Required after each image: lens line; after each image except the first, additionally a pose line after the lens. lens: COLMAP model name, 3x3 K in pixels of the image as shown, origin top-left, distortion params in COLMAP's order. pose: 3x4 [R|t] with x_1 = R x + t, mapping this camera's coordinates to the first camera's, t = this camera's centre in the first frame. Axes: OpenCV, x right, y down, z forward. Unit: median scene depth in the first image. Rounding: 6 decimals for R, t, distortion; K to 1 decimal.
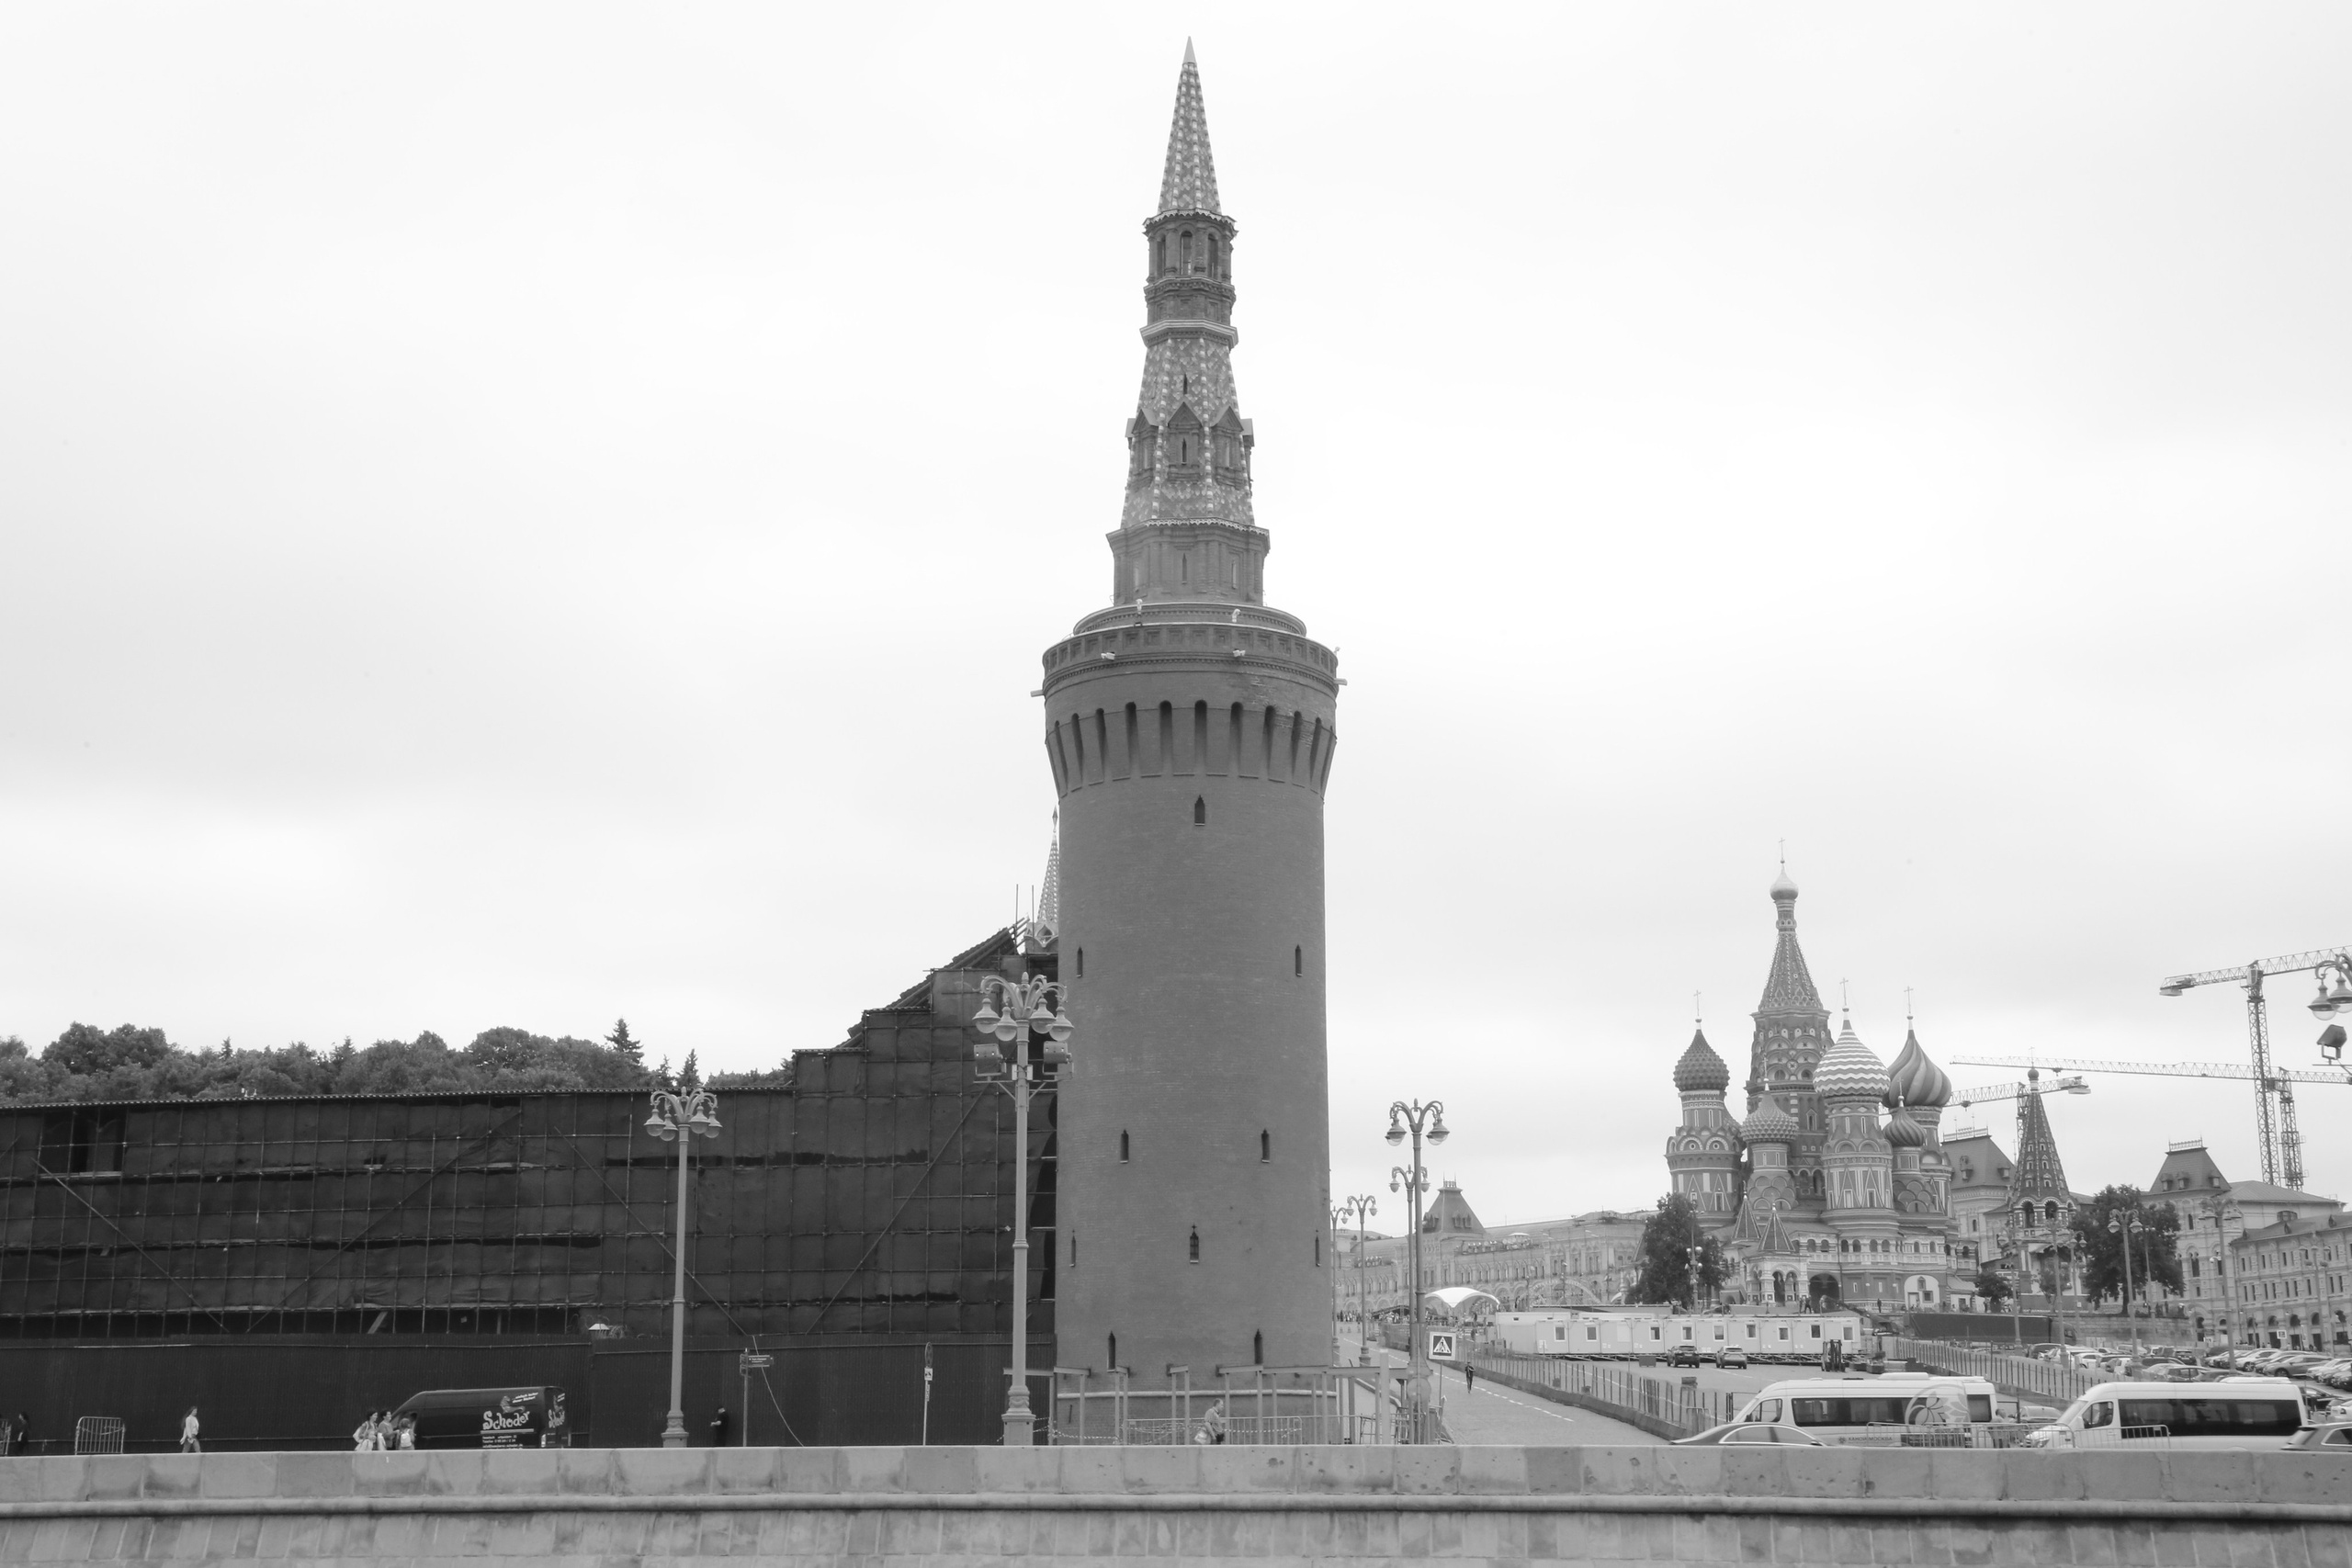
lens RADIAL K [[3134.0, 0, 1176.0], [0, 3134.0, 784.0], [0, 0, 1]] dist [0.019292, 0.356773]
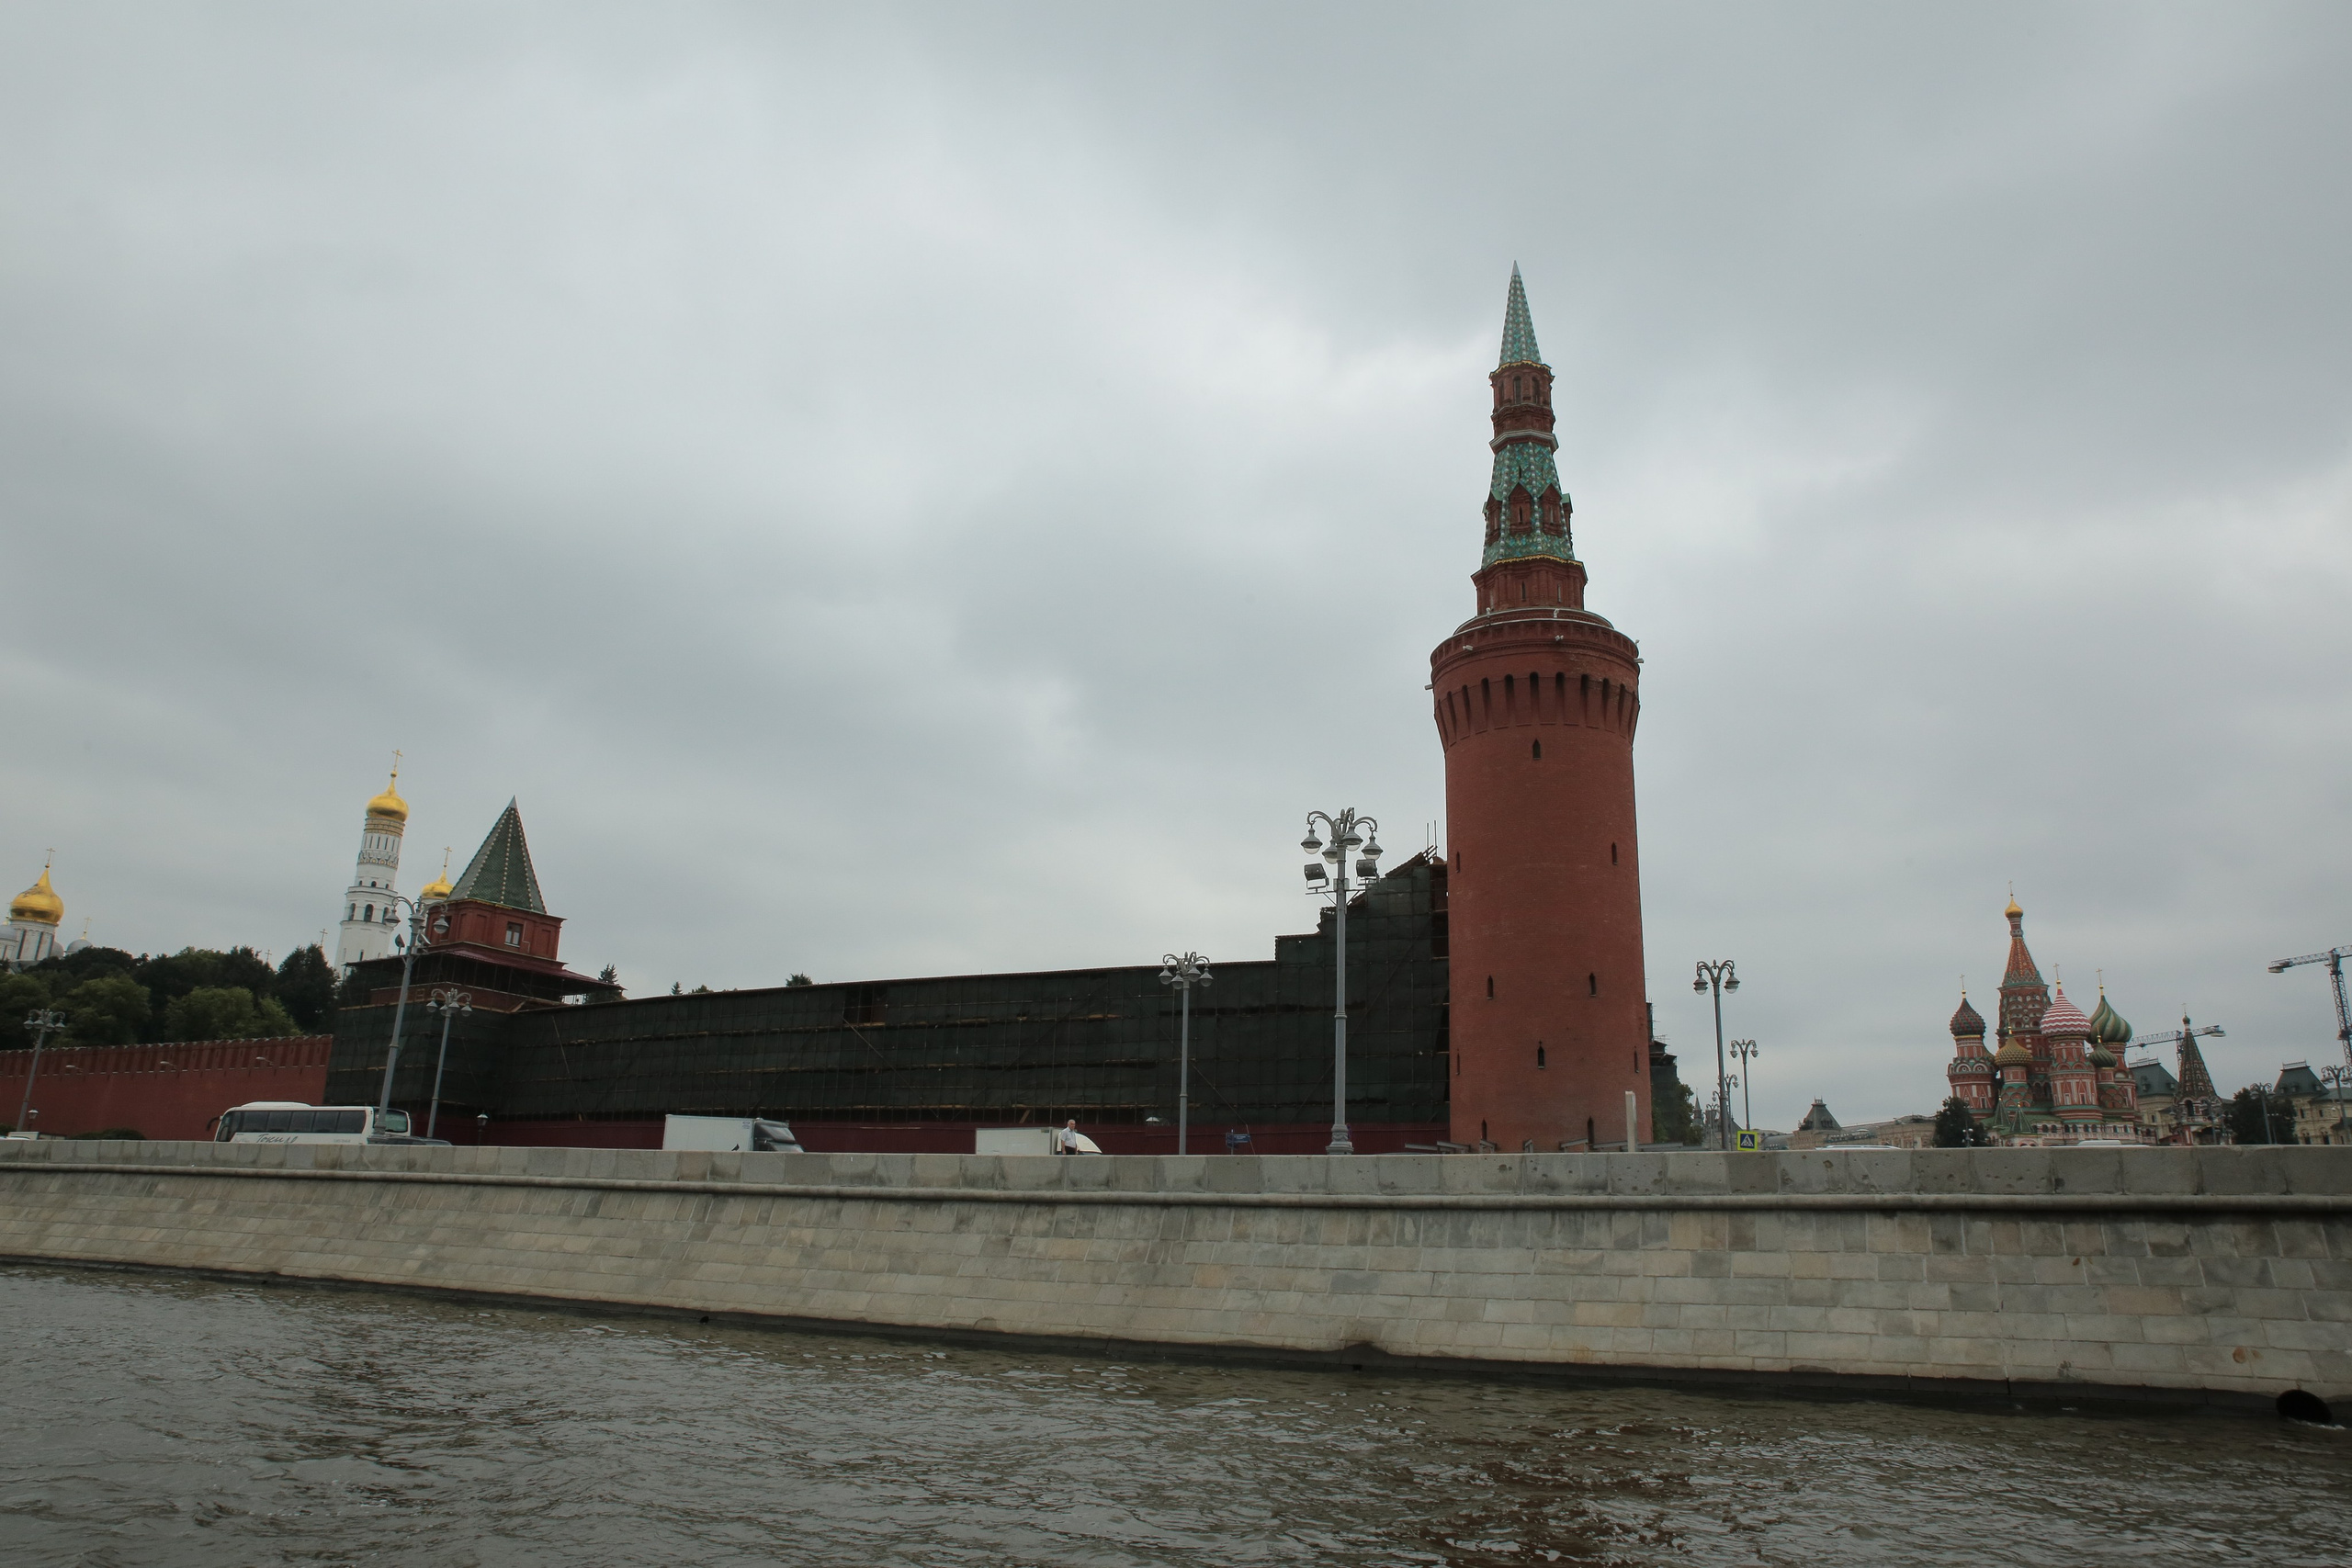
lens RADIAL K [[1605.2, 0, 1176.0], [0, 1605.2, 784.0], [0, 0, 1]] dist [-0.136277, 0.101612]
pose [[0.953039, -0.055472, -0.297724, 0.062930], [0.029735, 0.995471, -0.090294, 0.080444], [0.301384, 0.077201, 0.950372, 0.258477]]
